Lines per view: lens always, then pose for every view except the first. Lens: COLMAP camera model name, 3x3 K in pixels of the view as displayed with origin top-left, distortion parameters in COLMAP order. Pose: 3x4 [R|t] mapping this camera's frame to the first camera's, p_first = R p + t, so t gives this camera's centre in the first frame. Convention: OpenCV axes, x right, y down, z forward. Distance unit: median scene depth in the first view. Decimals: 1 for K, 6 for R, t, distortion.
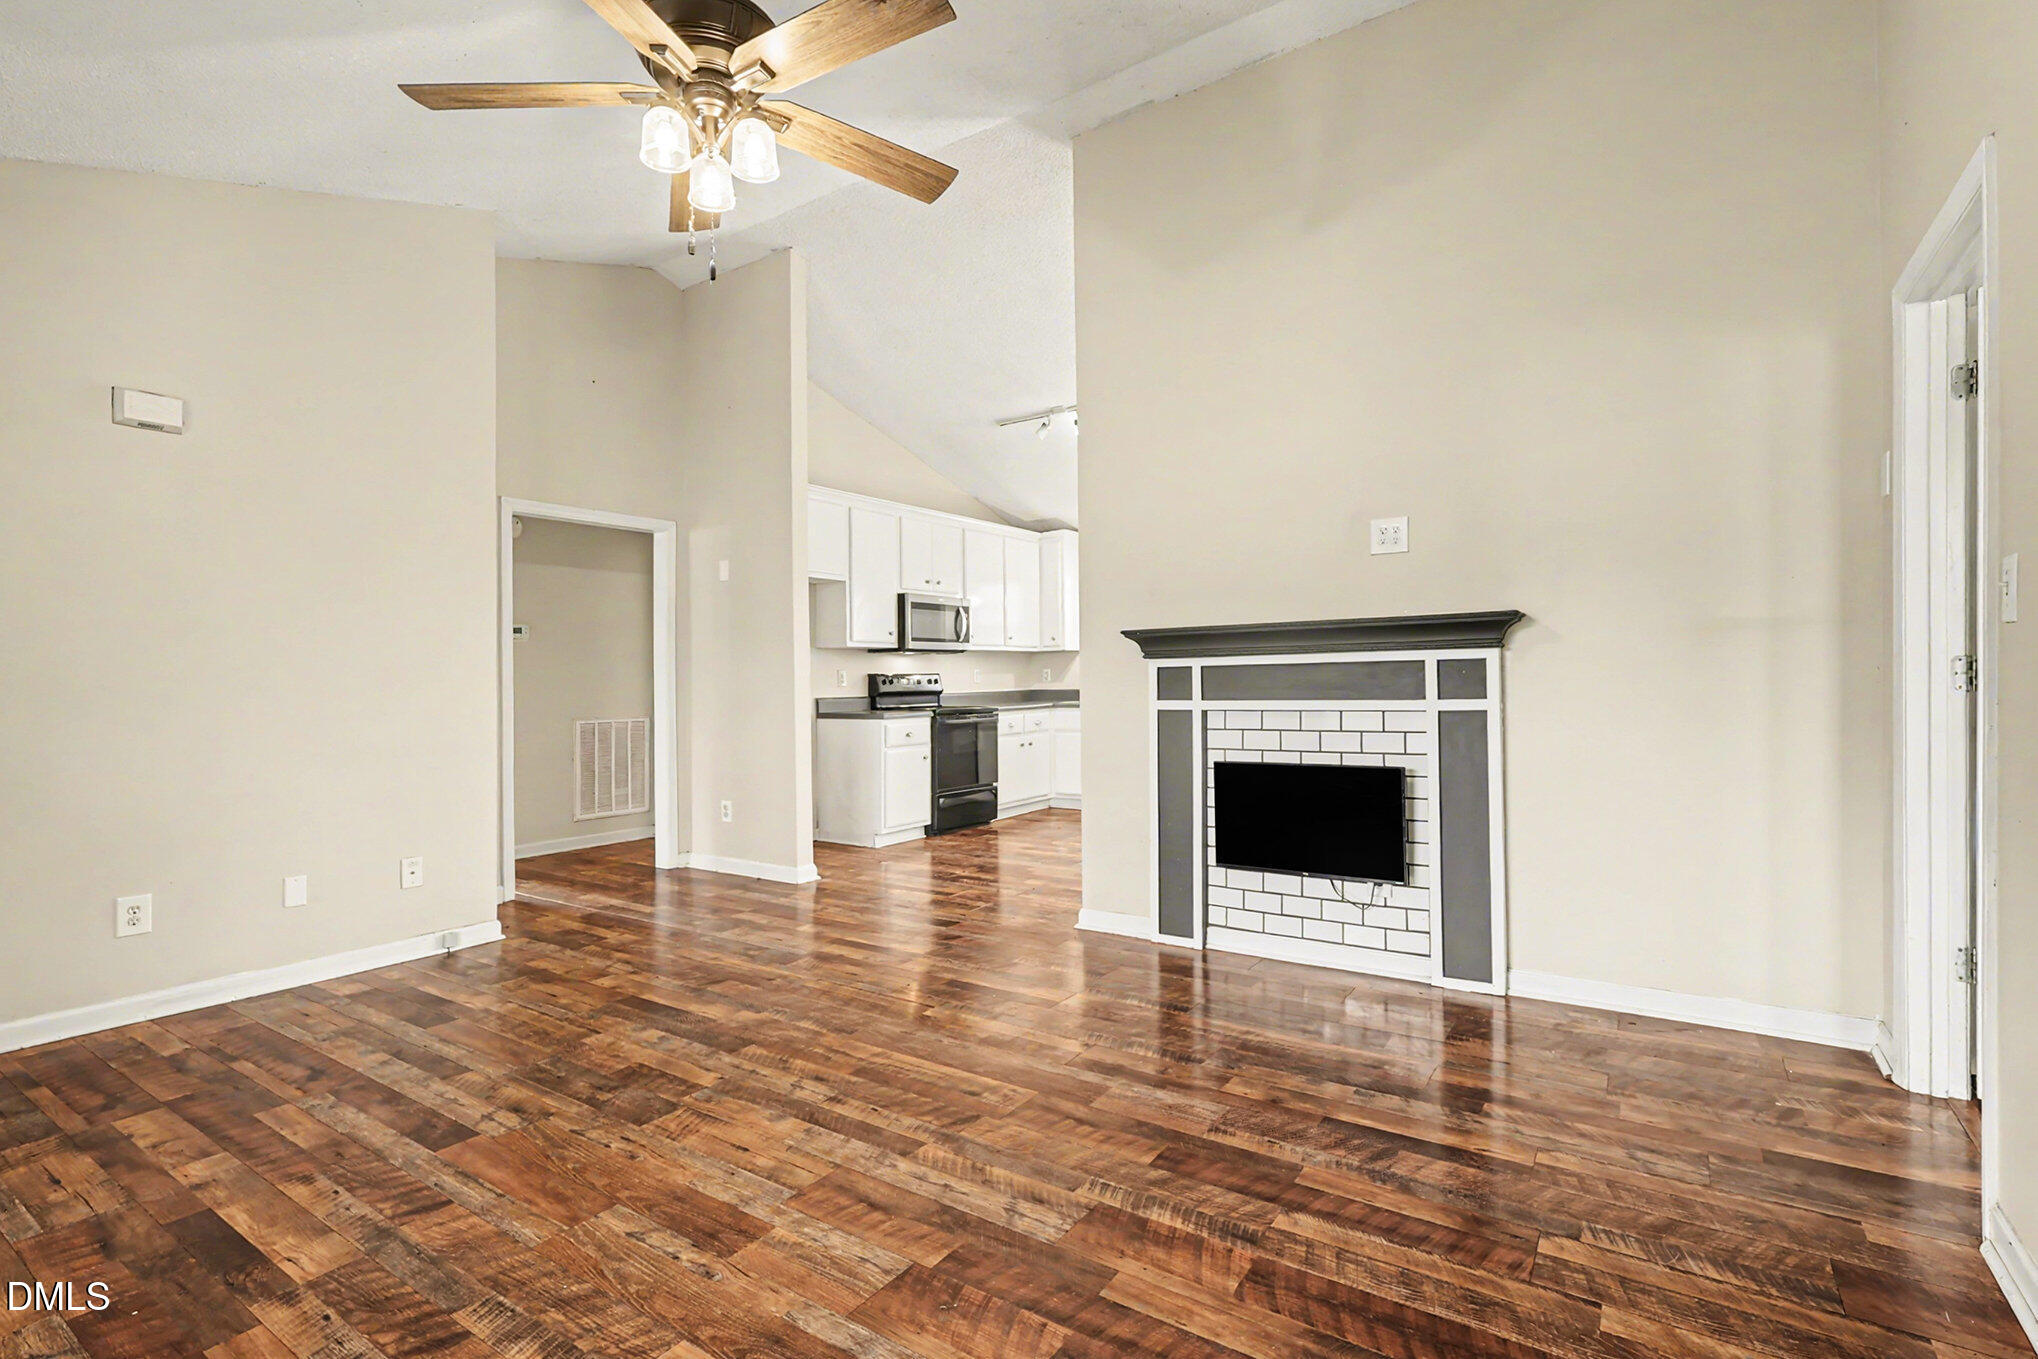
lens RADIAL K [[950.2, 0, 1021.9], [0, 950.2, 670.8], [0, 0, 1]] dist [-0.001494, 0.001416]
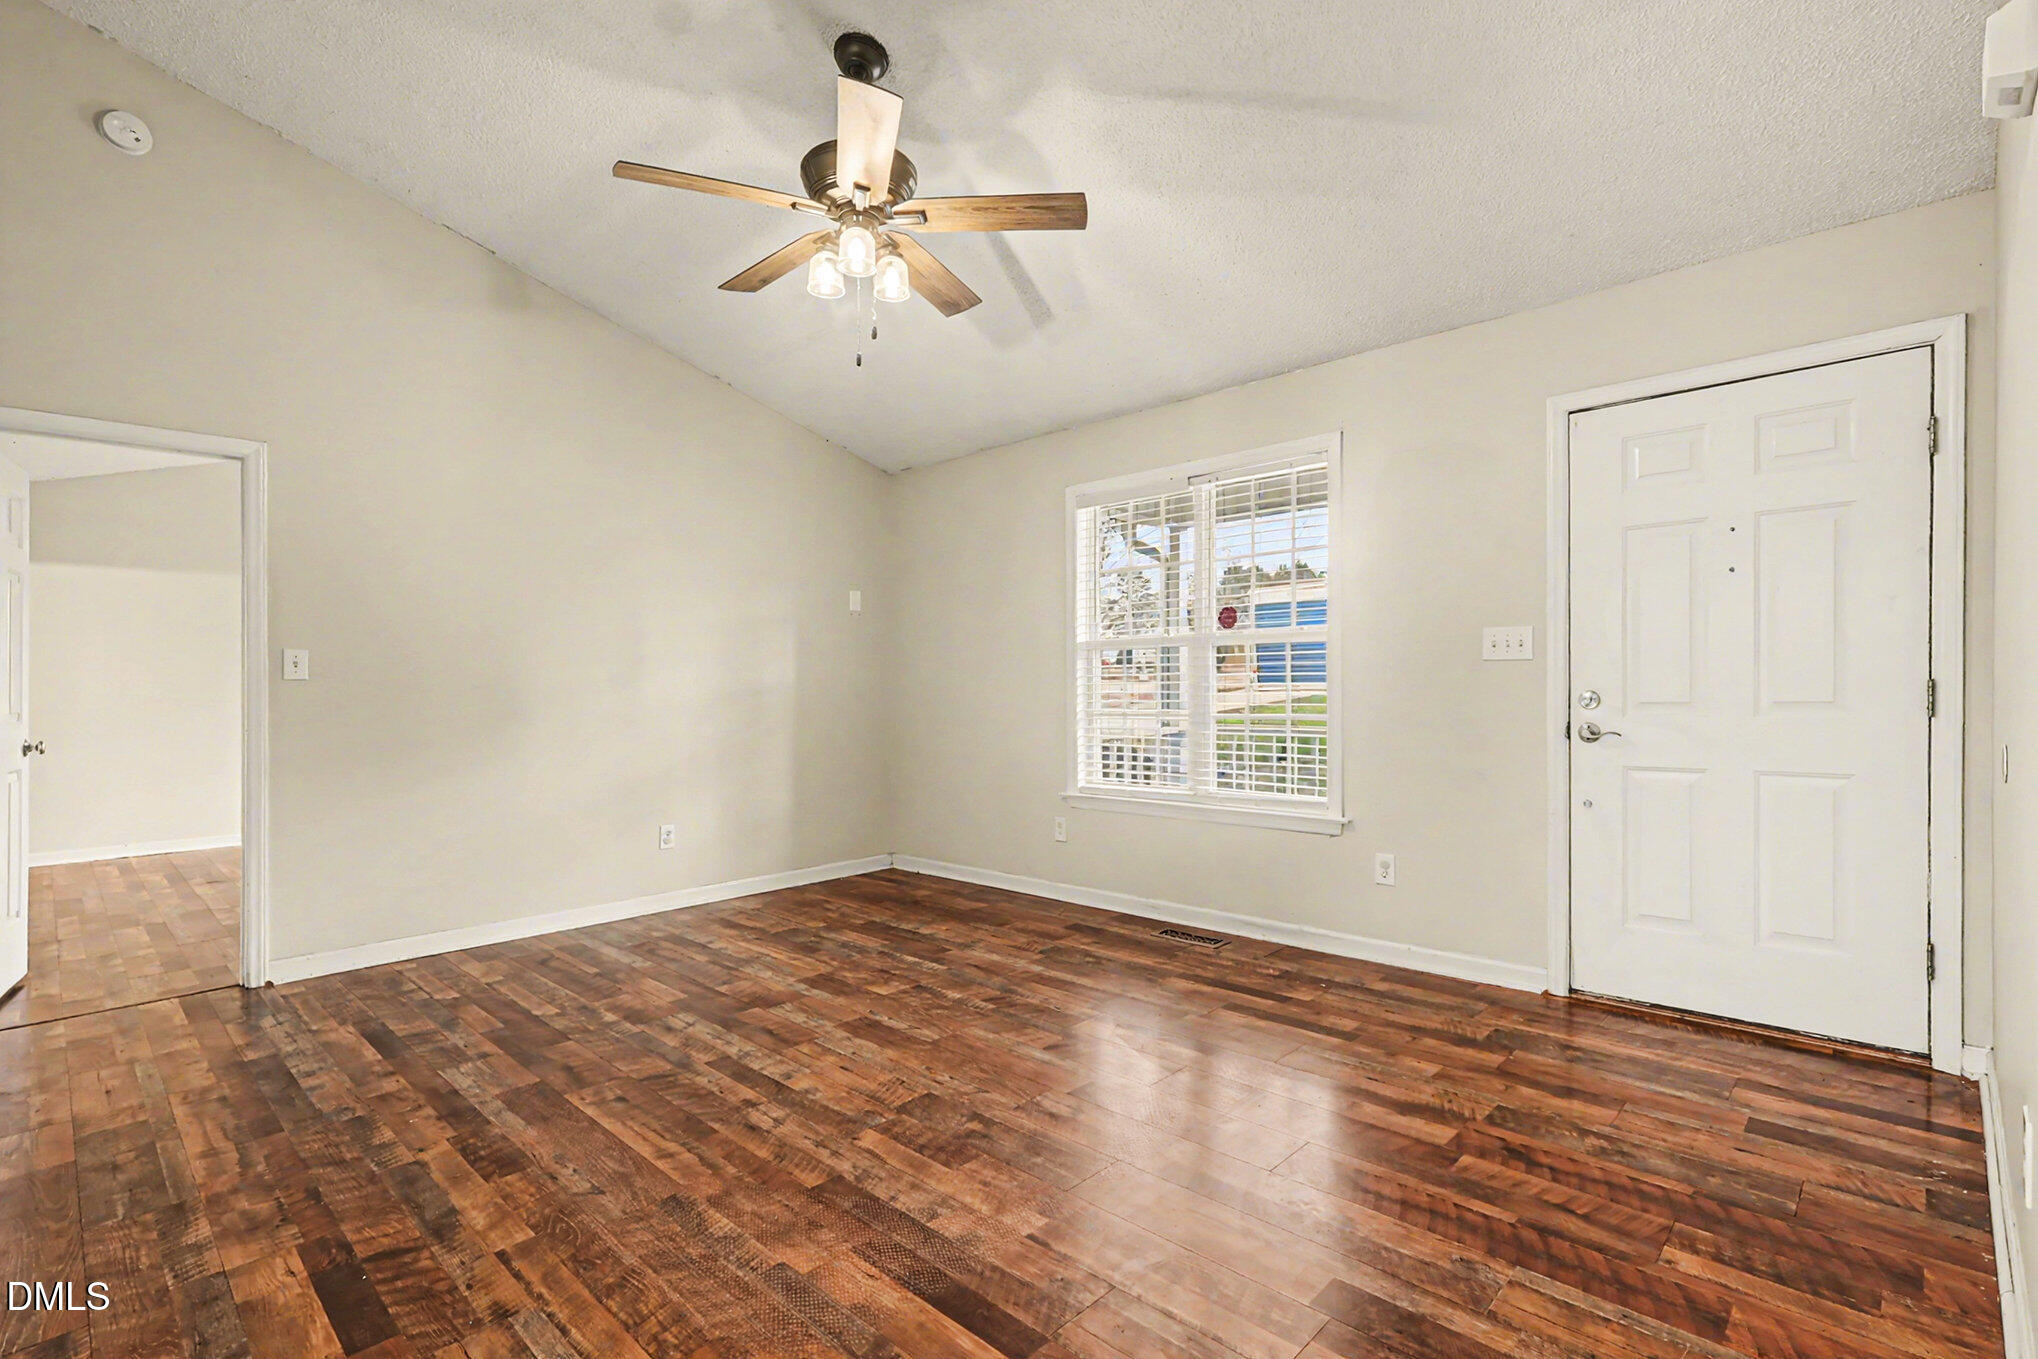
lens RADIAL K [[950.2, 0, 1024.2], [0, 950.2, 688.5], [0, 0, 1]] dist [-0.001494, 0.001416]
pose [[-0.985202, 0.029366, 0.168863, -0.632658], [0.028393, 0.999563, -0.008175, 0.022142], [-0.169029, -0.003259, -0.985606, 1.843410]]
